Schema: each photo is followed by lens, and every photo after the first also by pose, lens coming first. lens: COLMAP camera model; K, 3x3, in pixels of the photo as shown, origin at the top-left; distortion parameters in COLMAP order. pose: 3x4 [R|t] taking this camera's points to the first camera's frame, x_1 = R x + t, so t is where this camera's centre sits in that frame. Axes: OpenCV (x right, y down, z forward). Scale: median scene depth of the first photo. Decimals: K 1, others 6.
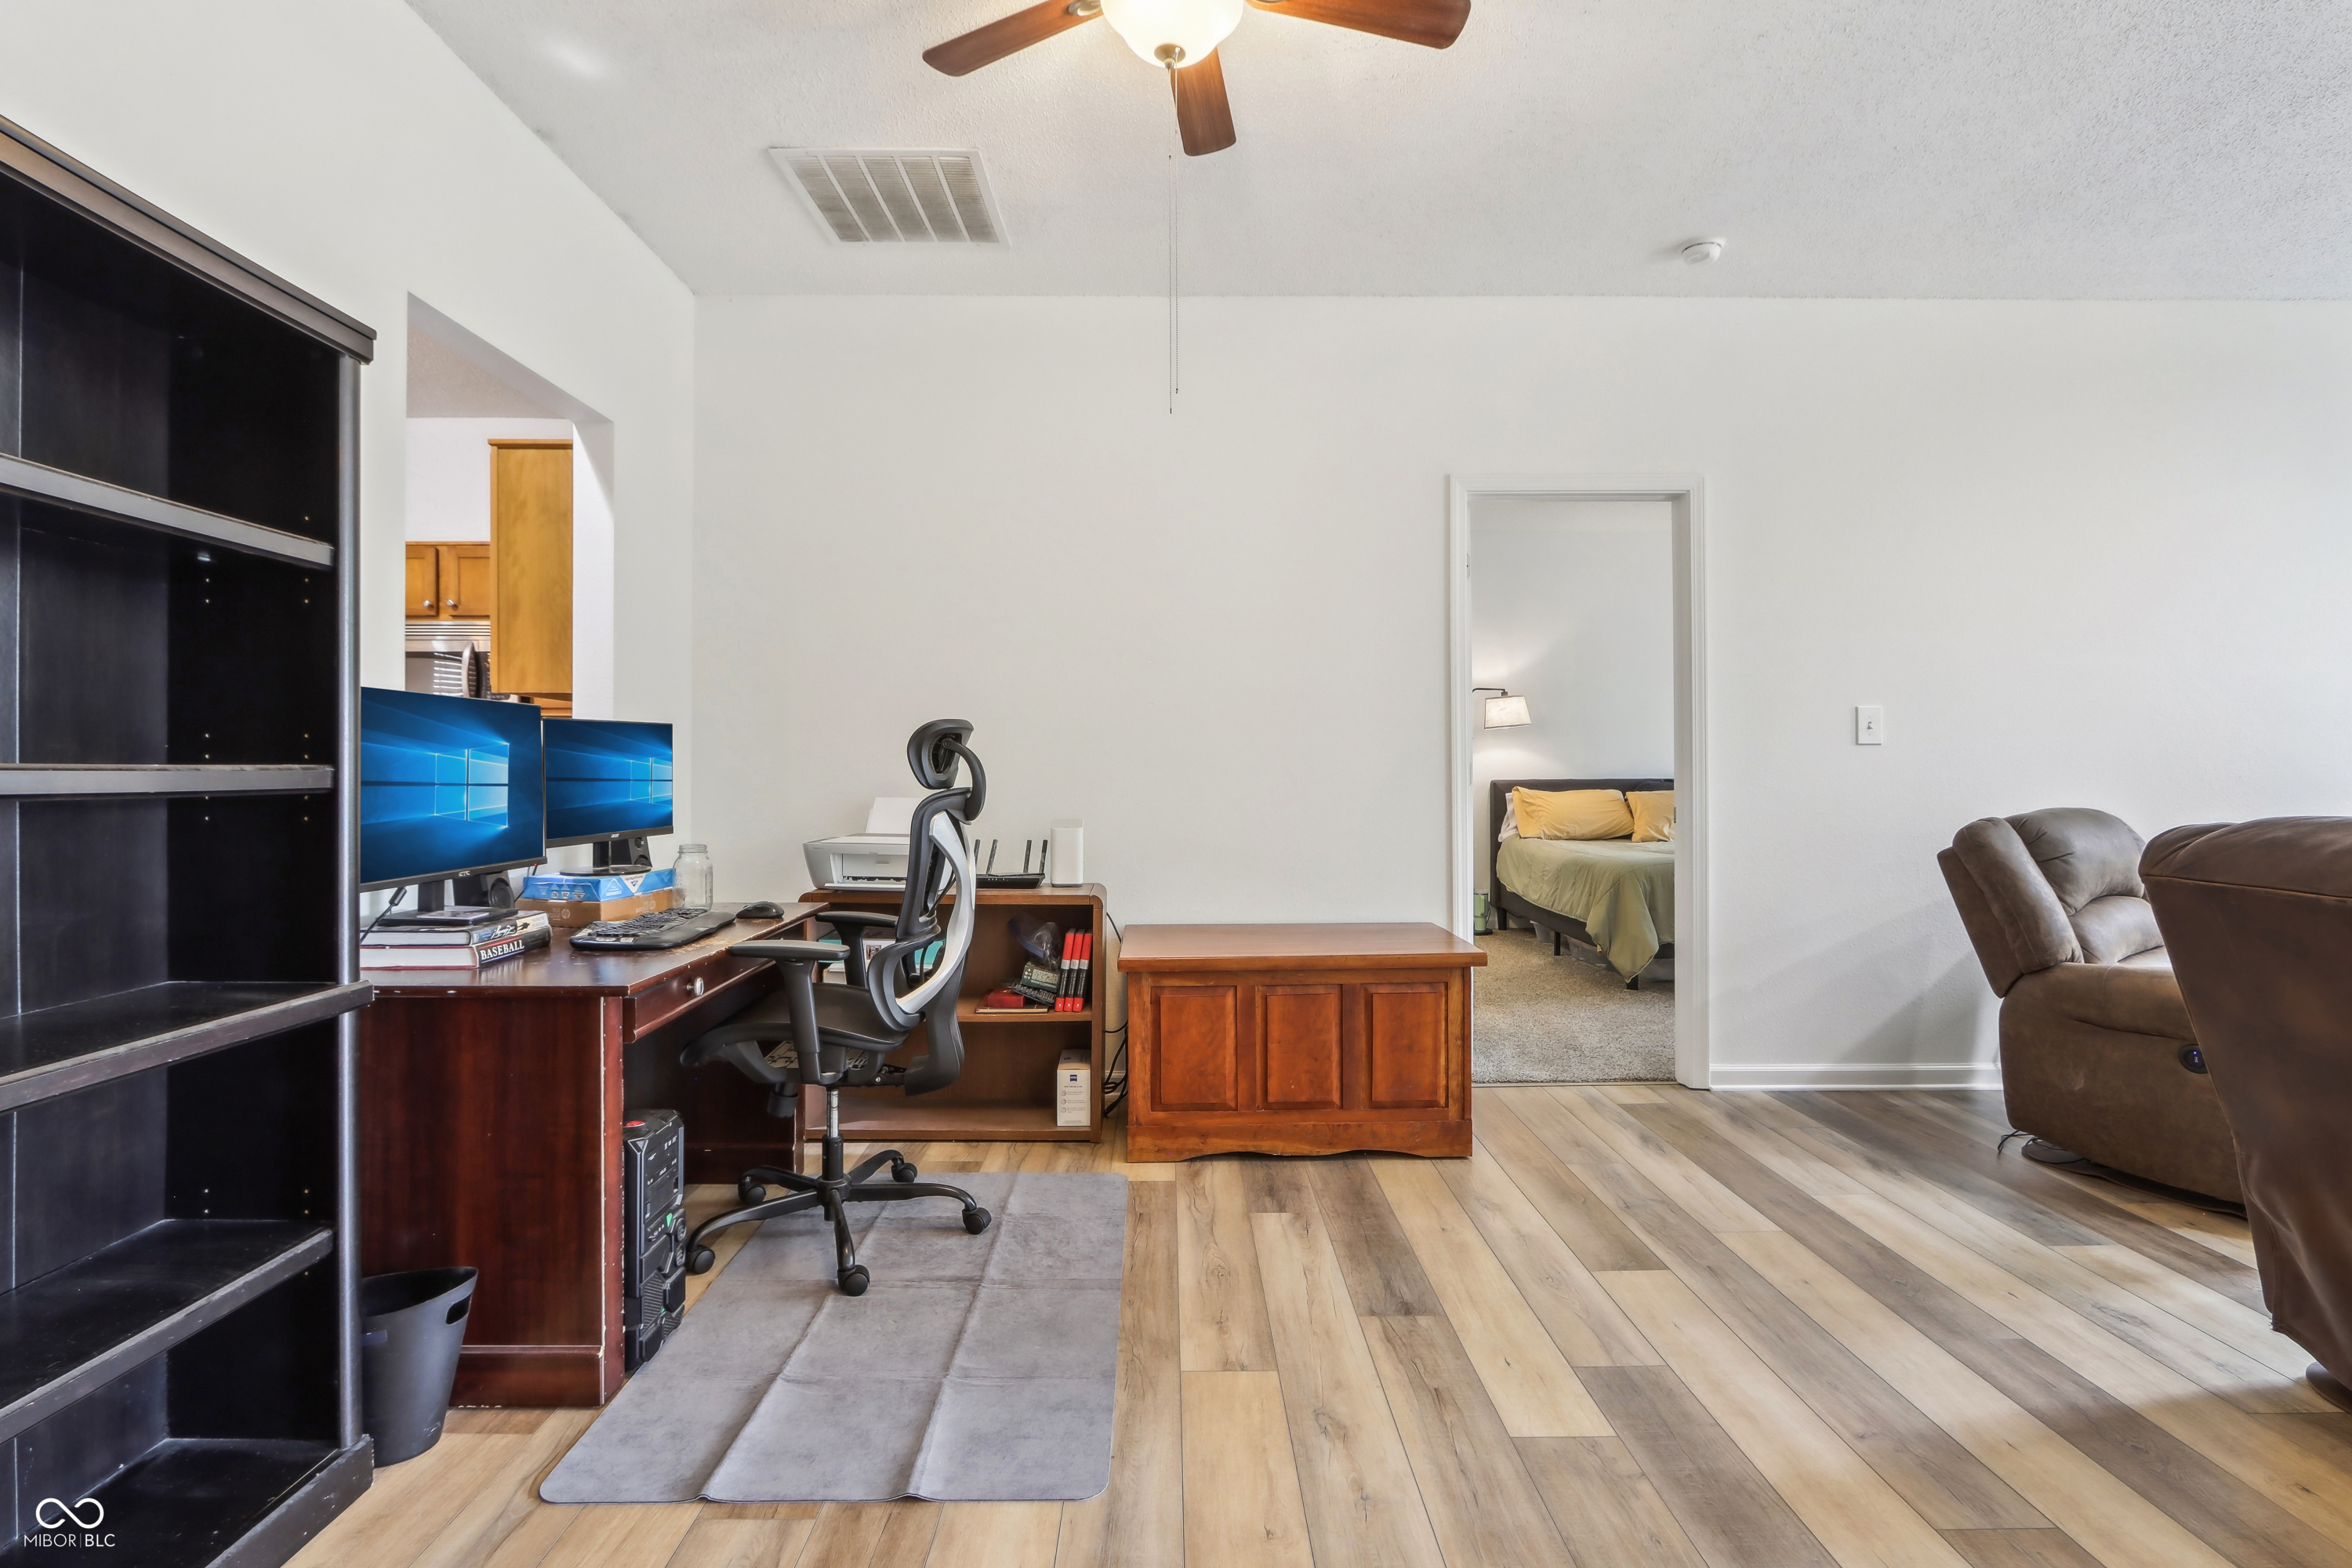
lens RADIAL K [[1097.0, 0, 1170.1], [0, 1097.0, 764.7], [0, 0, 1]] dist [-0.024826, 0.006260]
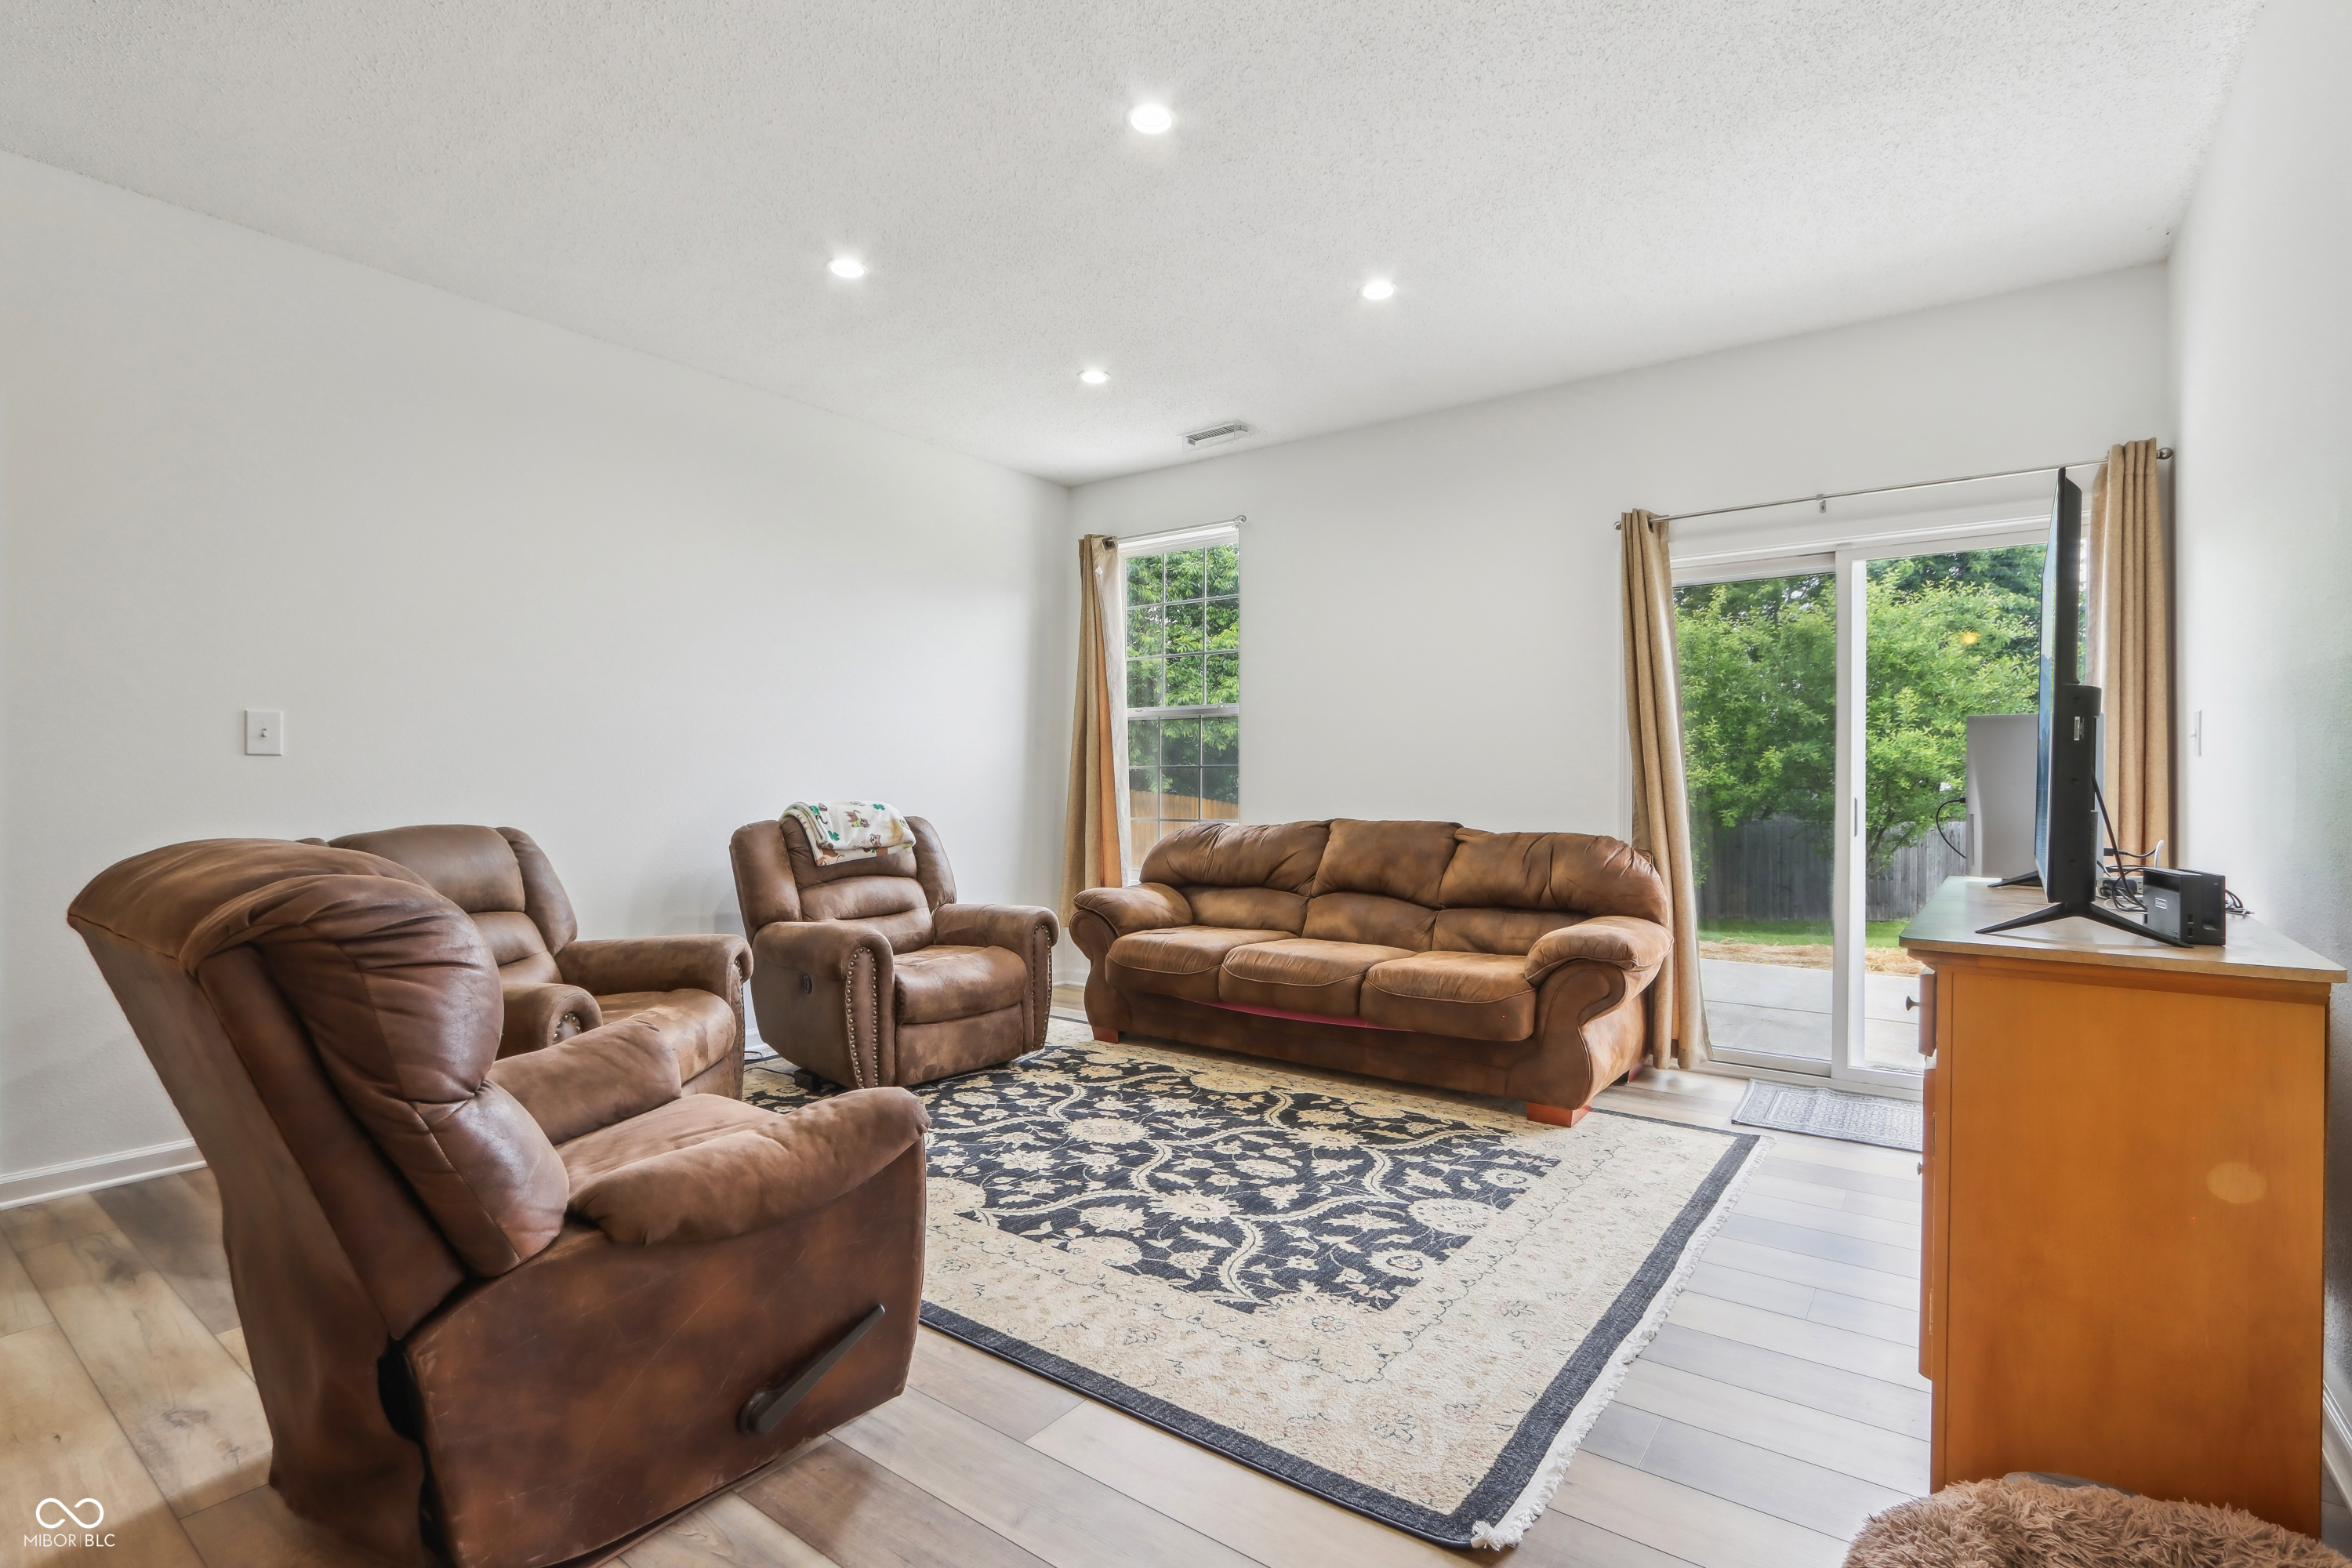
lens RADIAL K [[1097.0, 0, 1158.4], [0, 1097.0, 801.7], [0, 0, 1]] dist [-0.024826, 0.006260]
pose [[0.601362, -0.011913, 0.798888, 0.547394], [-0.004095, 0.999830, 0.017992, -0.000316], [-0.798966, -0.014091, 0.601211, -0.100780]]
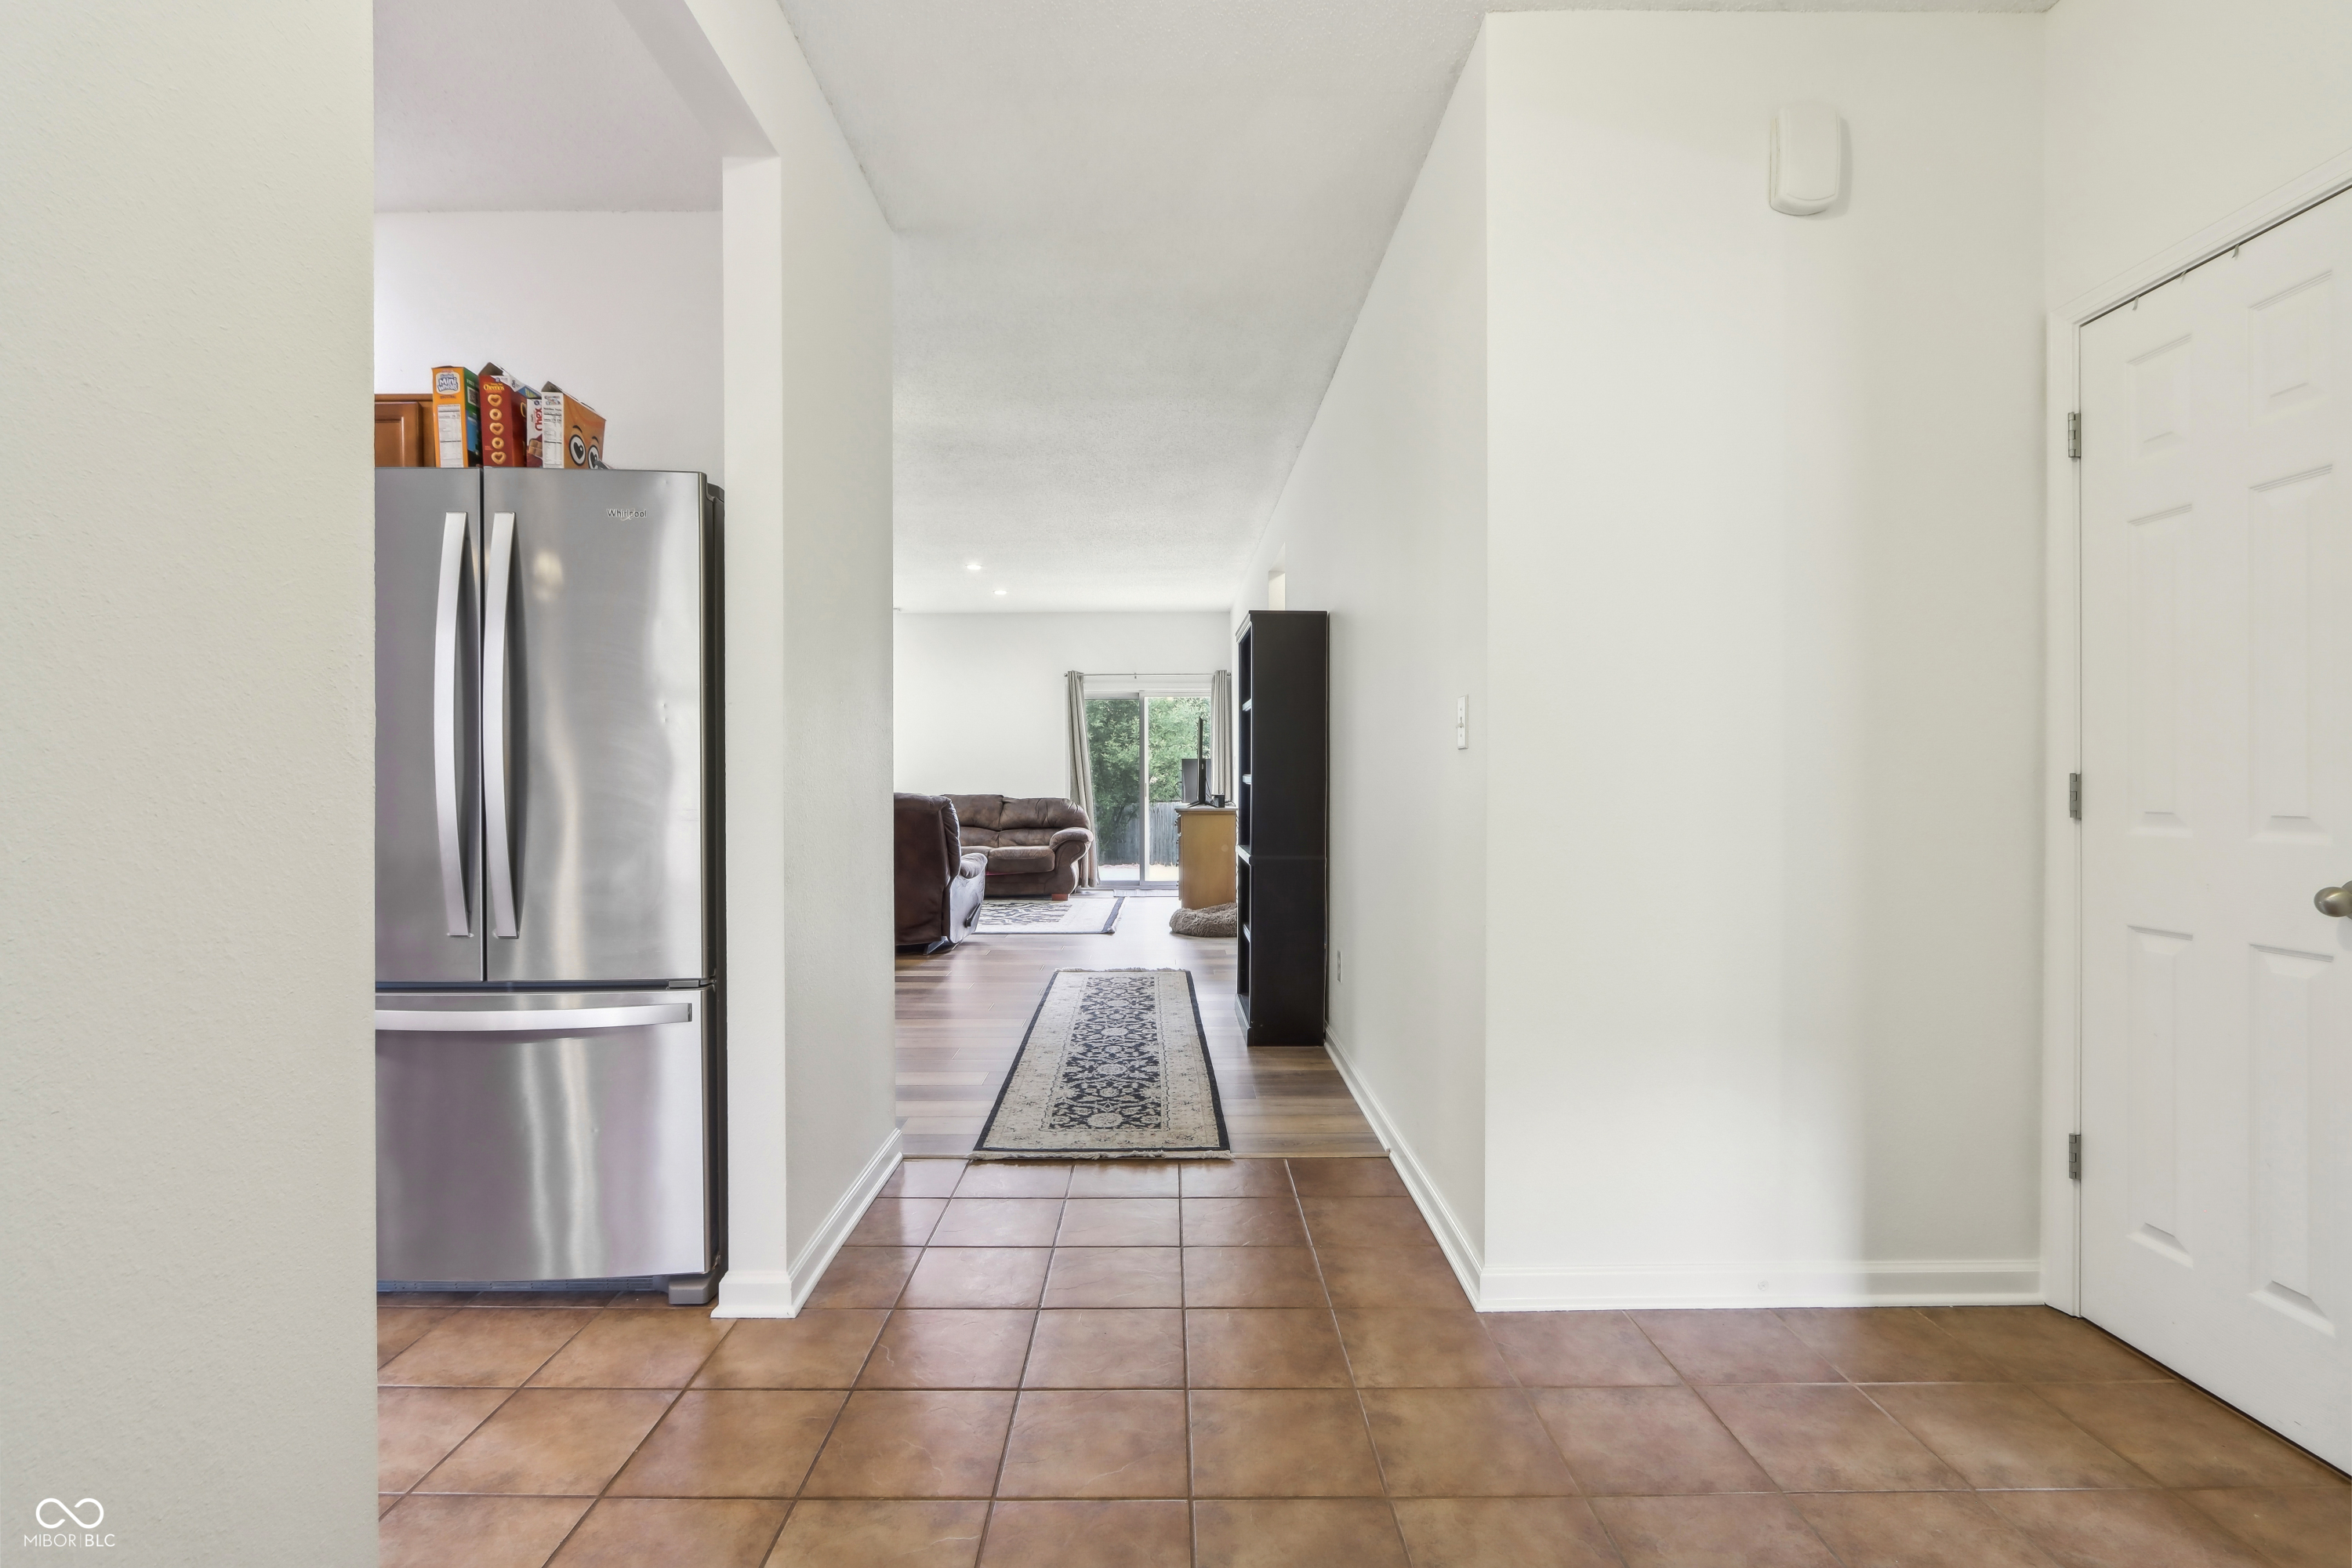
lens RADIAL K [[1097.0, 0, 1170.8], [0, 1097.0, 787.7], [0, 0, 1]] dist [-0.024826, 0.006260]
pose [[-0.004630, -0.006366, 0.999969, -1.838627], [-0.004995, 0.999967, 0.006343, 0.006250], [-0.999977, -0.004965, -0.004661, -0.043323]]
